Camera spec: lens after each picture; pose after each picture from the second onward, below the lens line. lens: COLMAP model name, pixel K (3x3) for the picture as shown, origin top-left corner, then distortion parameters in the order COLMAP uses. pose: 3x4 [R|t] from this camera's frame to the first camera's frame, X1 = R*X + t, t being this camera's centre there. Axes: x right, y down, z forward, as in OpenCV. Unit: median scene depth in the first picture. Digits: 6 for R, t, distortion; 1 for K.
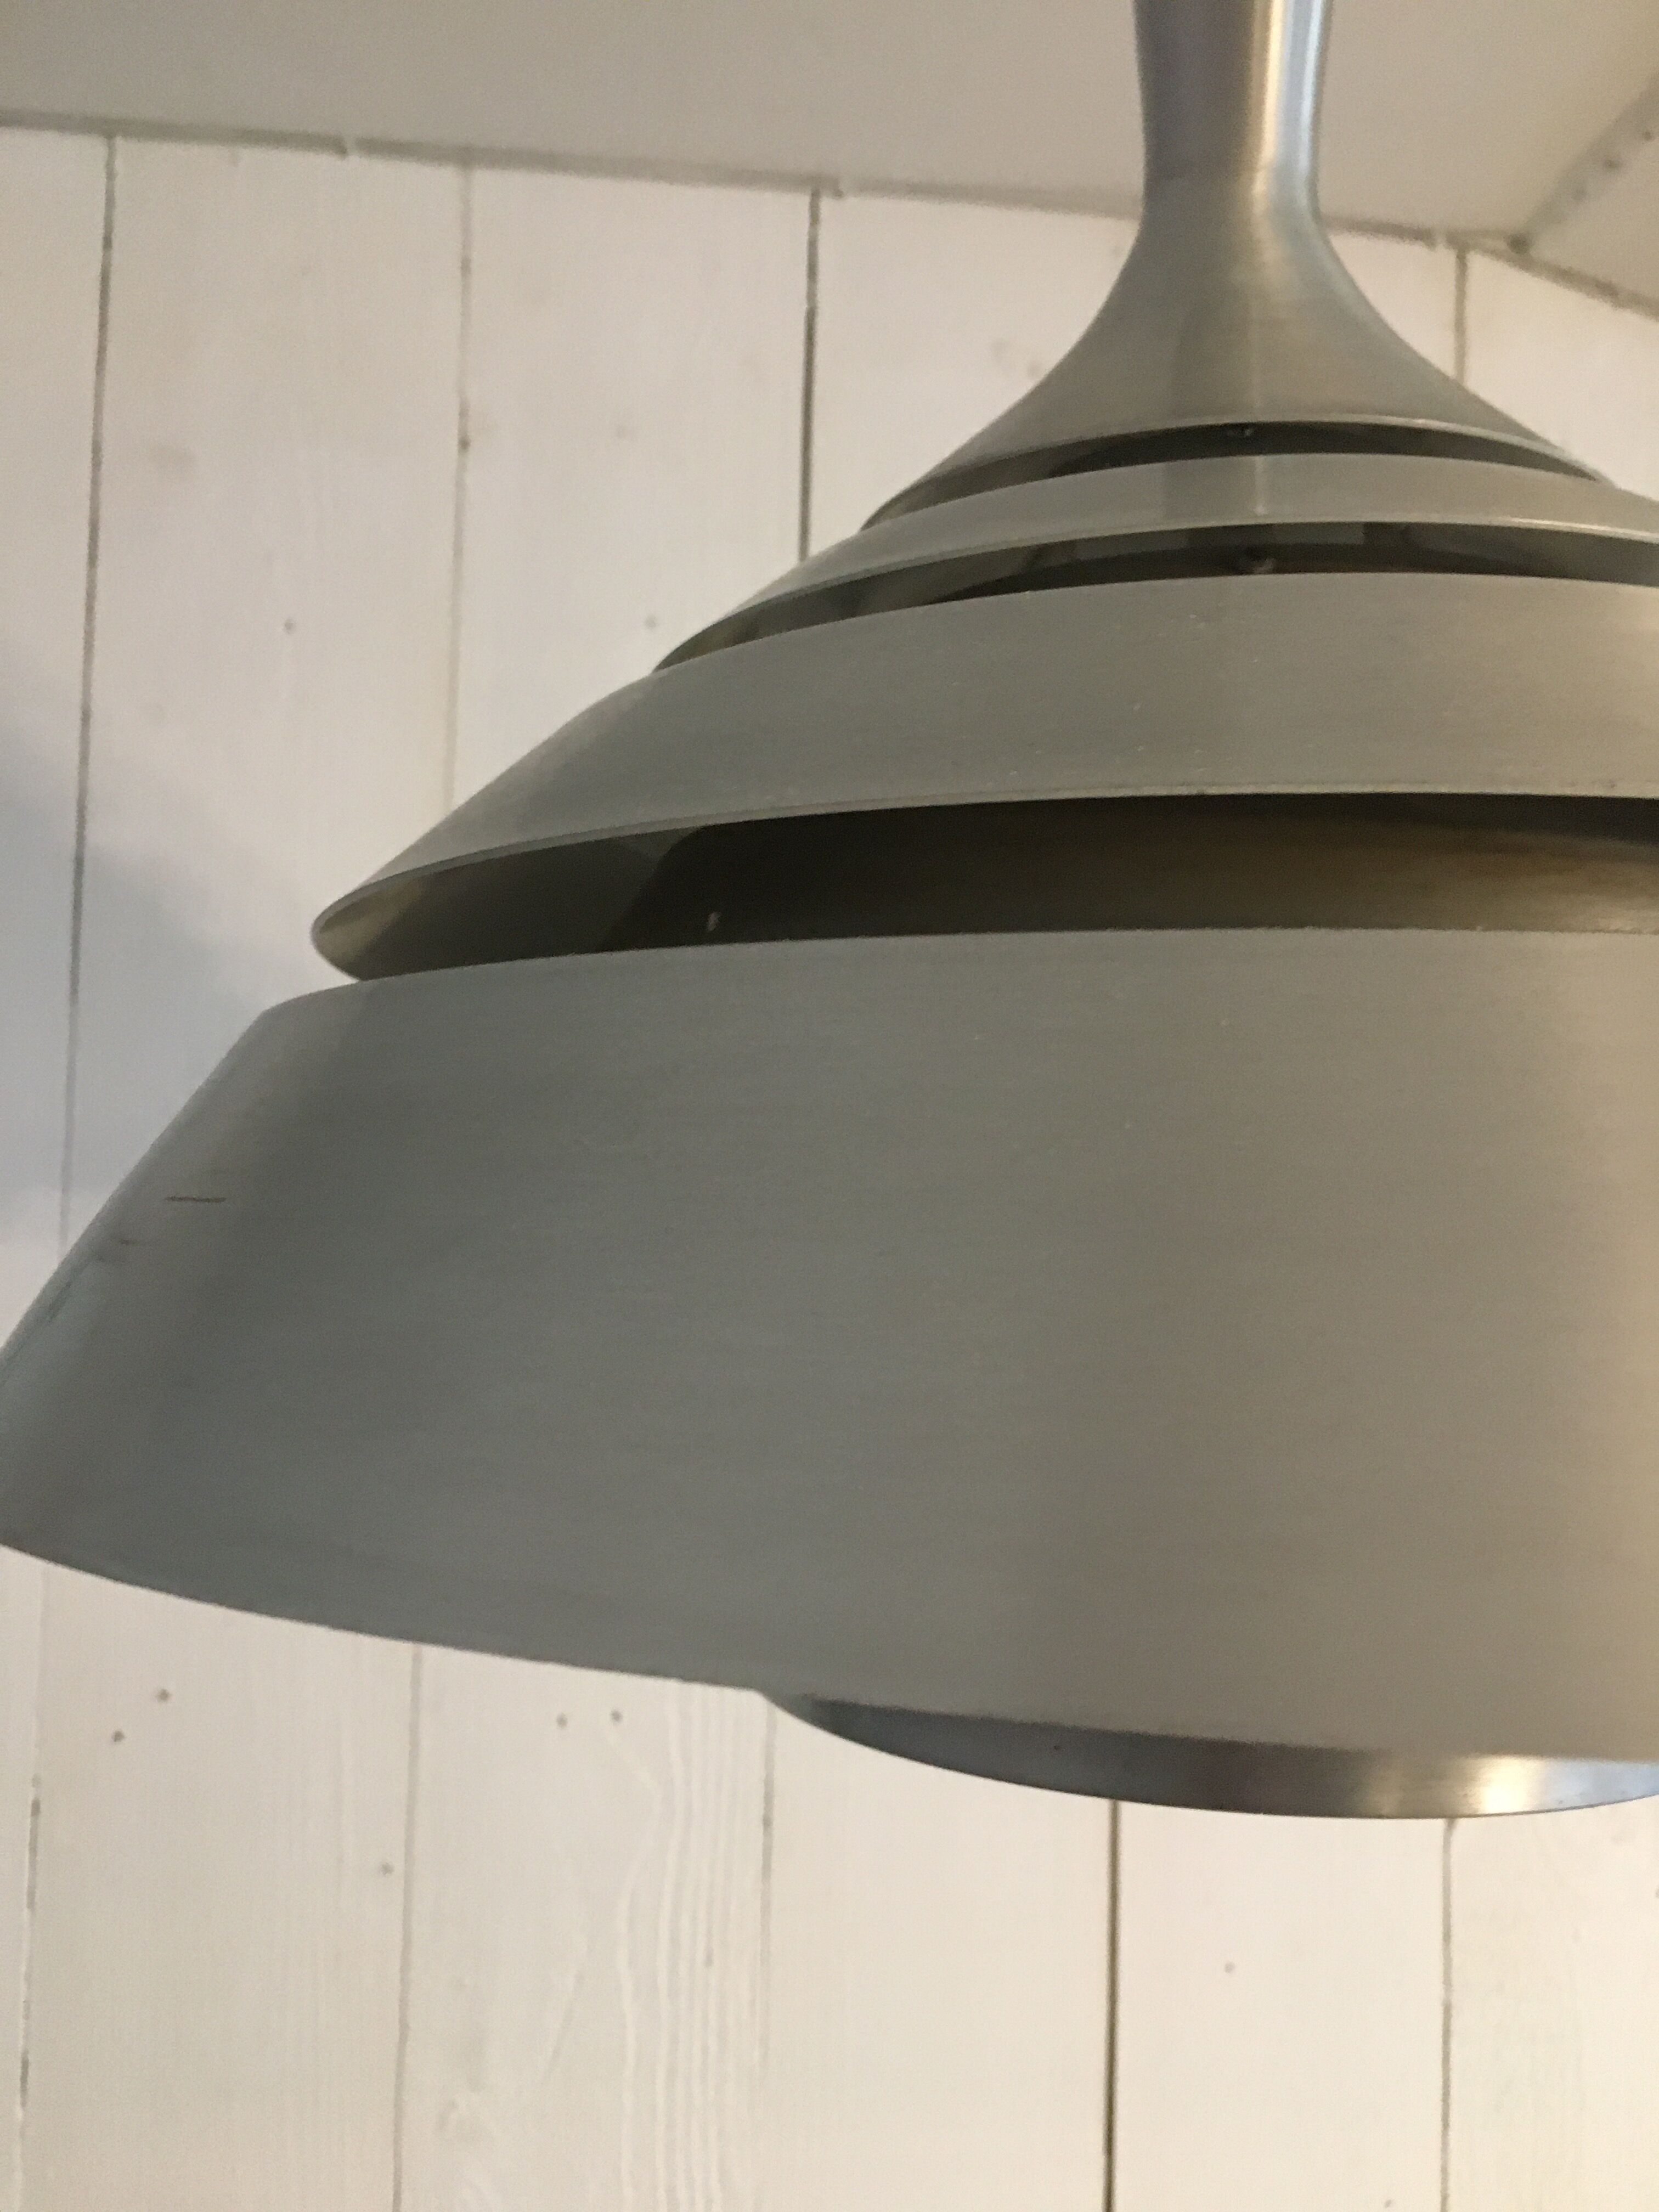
lens RADIAL K [[1886.4, 0, 829.5], [0, 1886.4, 1106.0], [0, 0, 1]] dist [0.074994, -0.112923]
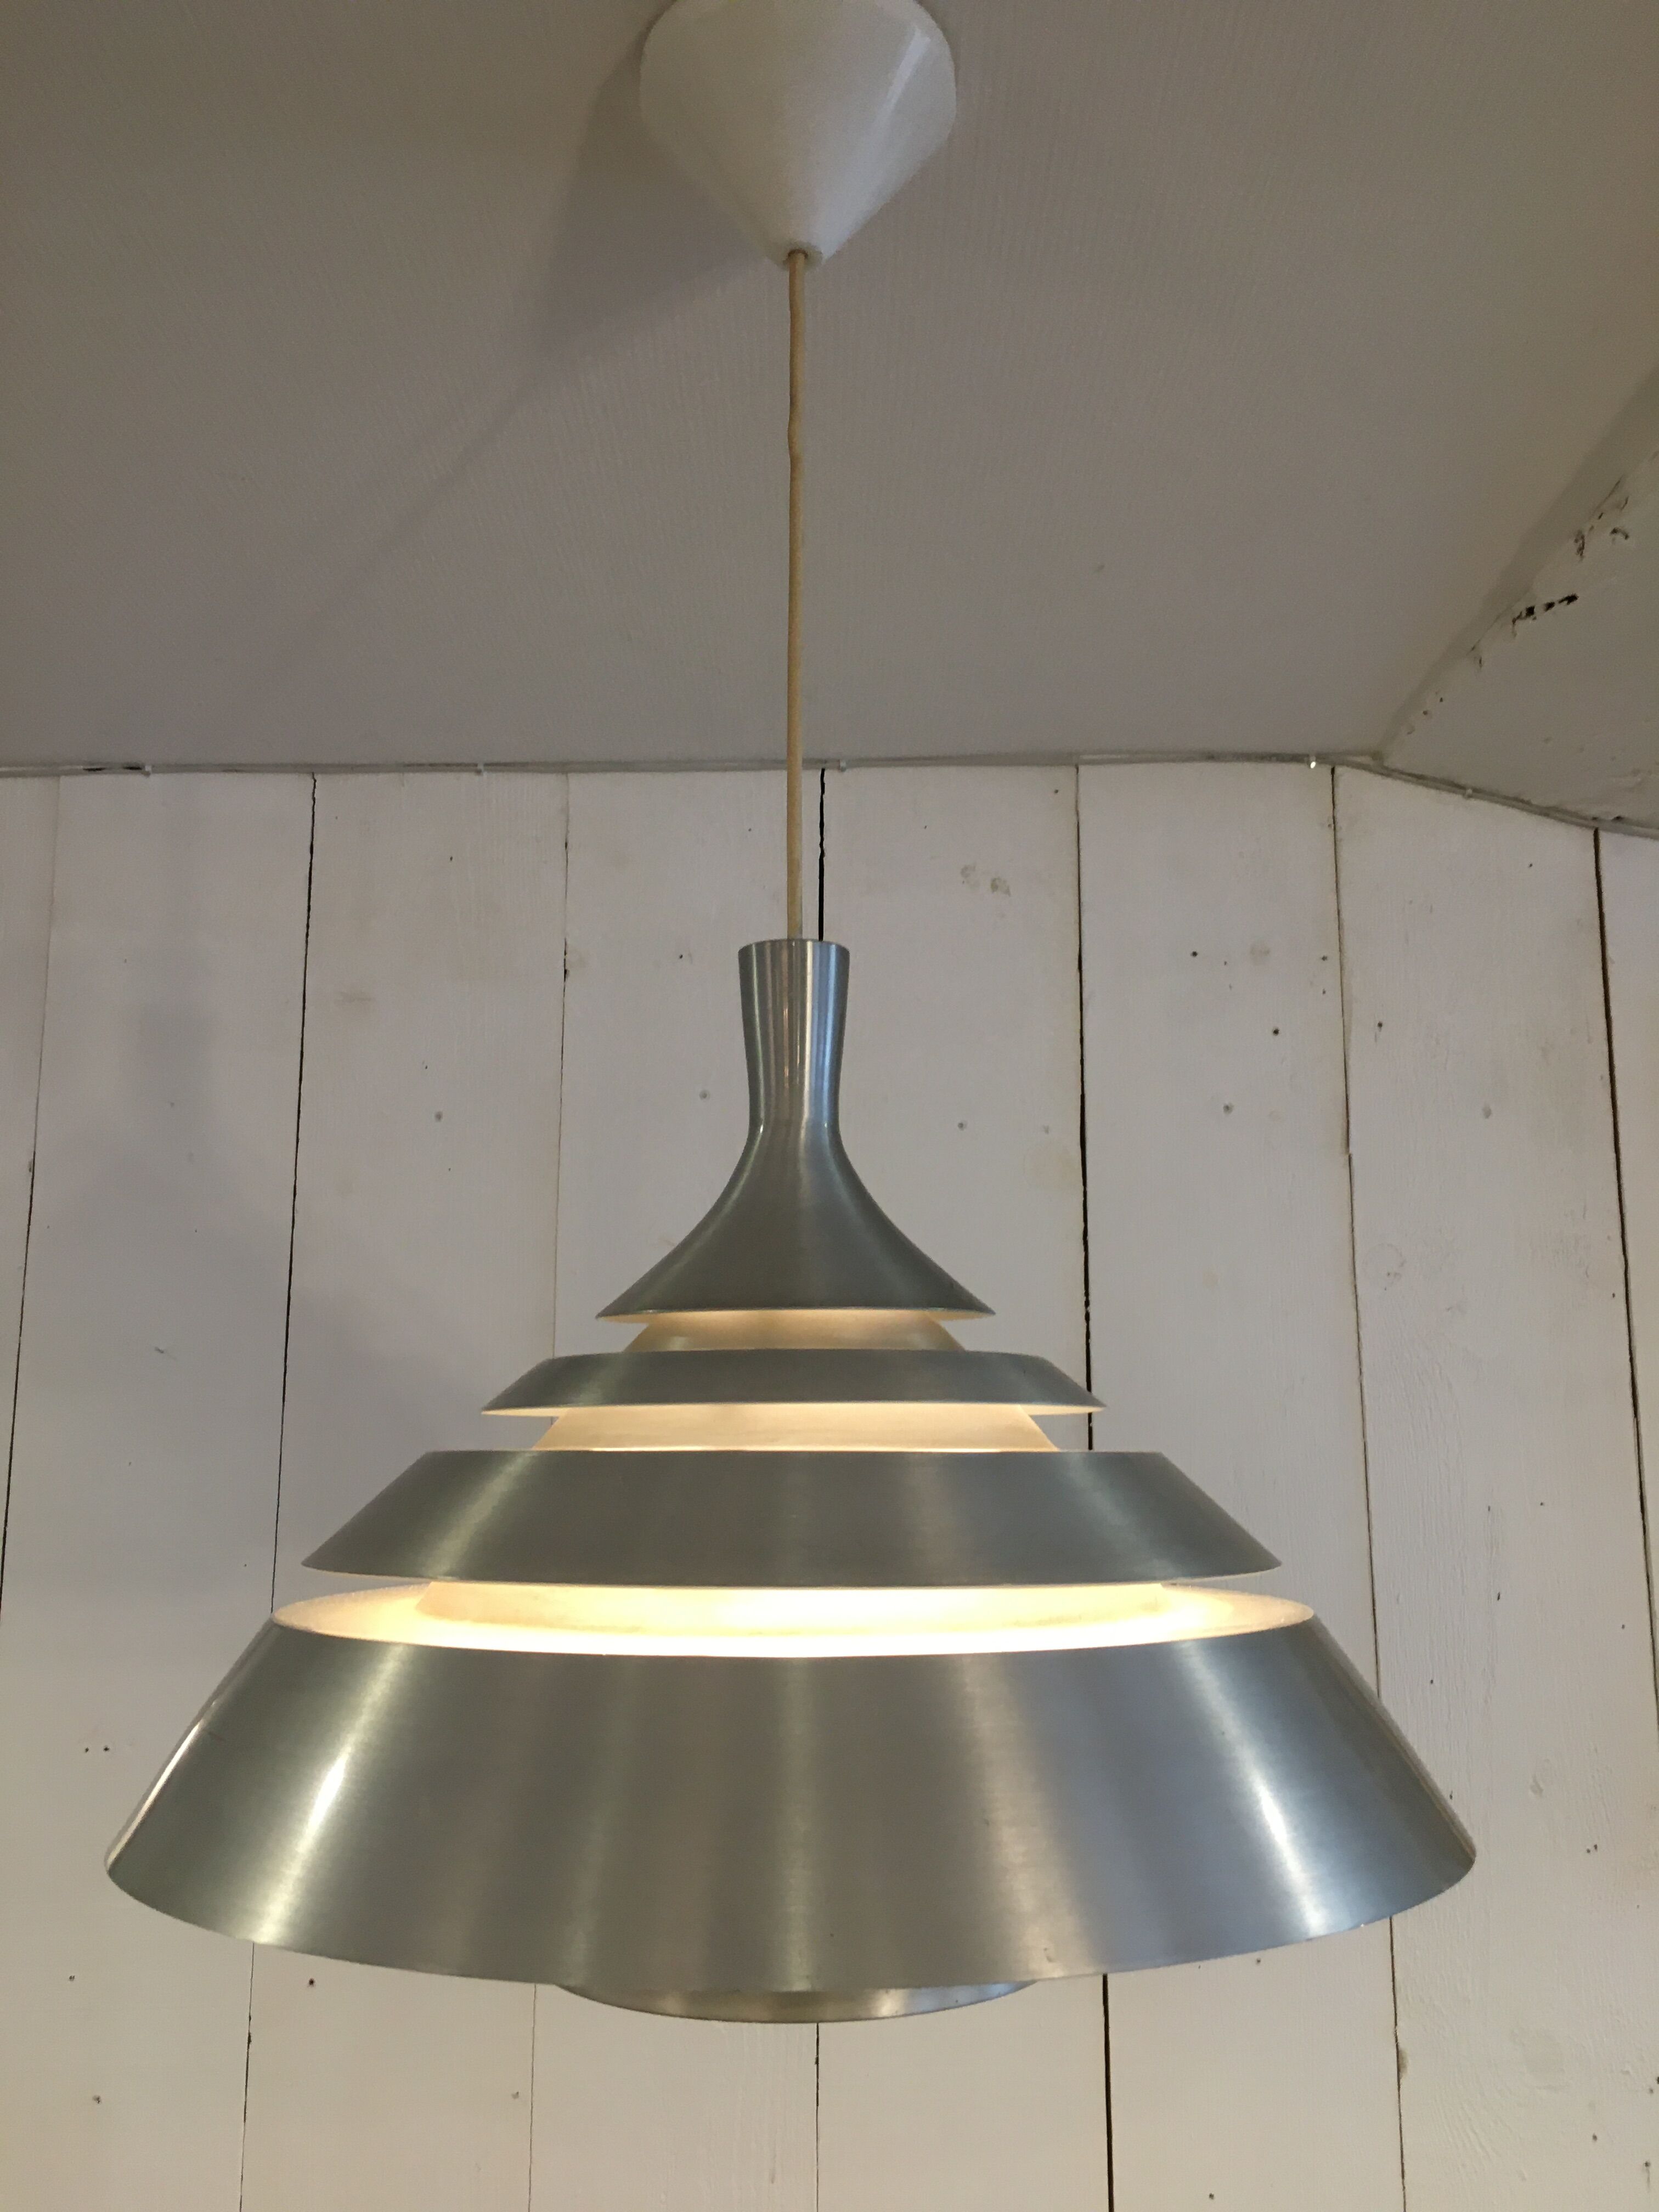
lens RADIAL K [[1867.5, 0, 825.7], [0, 1867.5, 1107.9], [0, 0, 1]] dist [0.077296, -0.102329]
pose [[0.991044, -0.047434, -0.124830, 0.158211], [0.032093, 0.991992, -0.122152, -0.088242], [0.129625, 0.117052, 0.984630, -0.283634]]
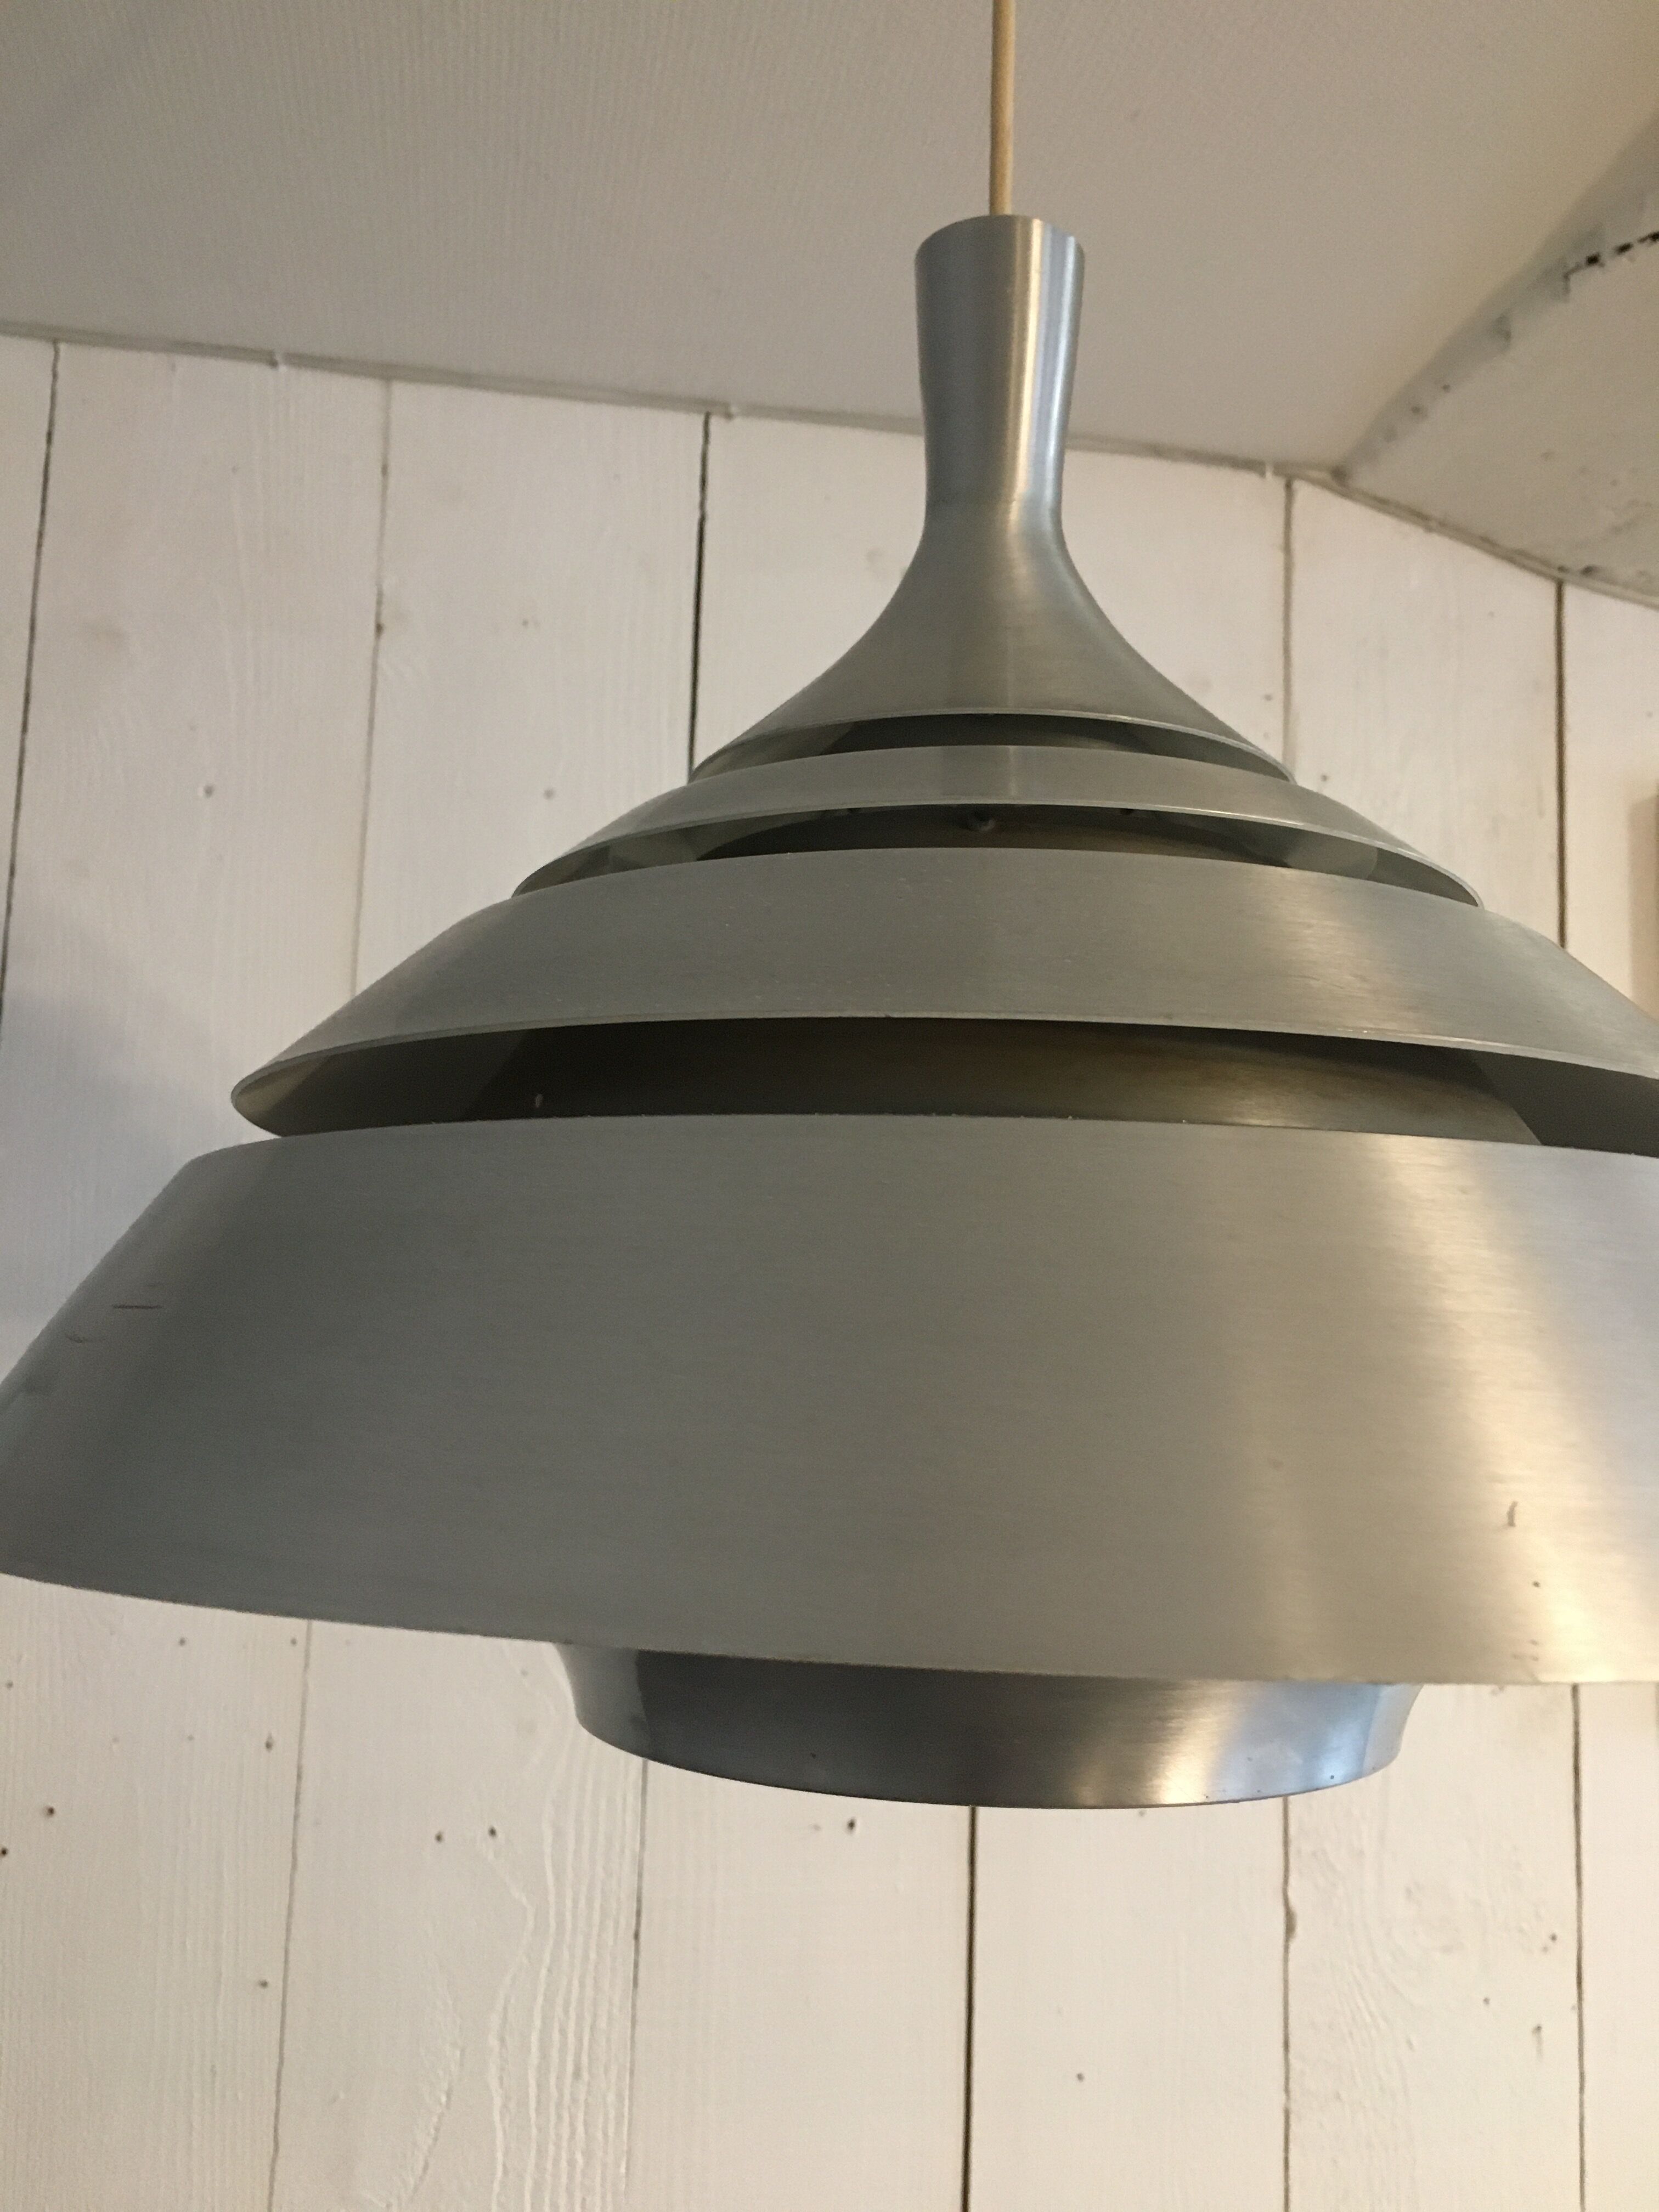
lens RADIAL K [[1886.4, 0, 829.5], [0, 1886.4, 1106.0], [0, 0, 1]] dist [0.074994, -0.112923]
pose [[0.998766, 0.013000, 0.047927, 0.016596], [-0.009434, 0.997222, -0.073884, 0.000839], [-0.048754, 0.073341, 0.996115, -0.073213]]
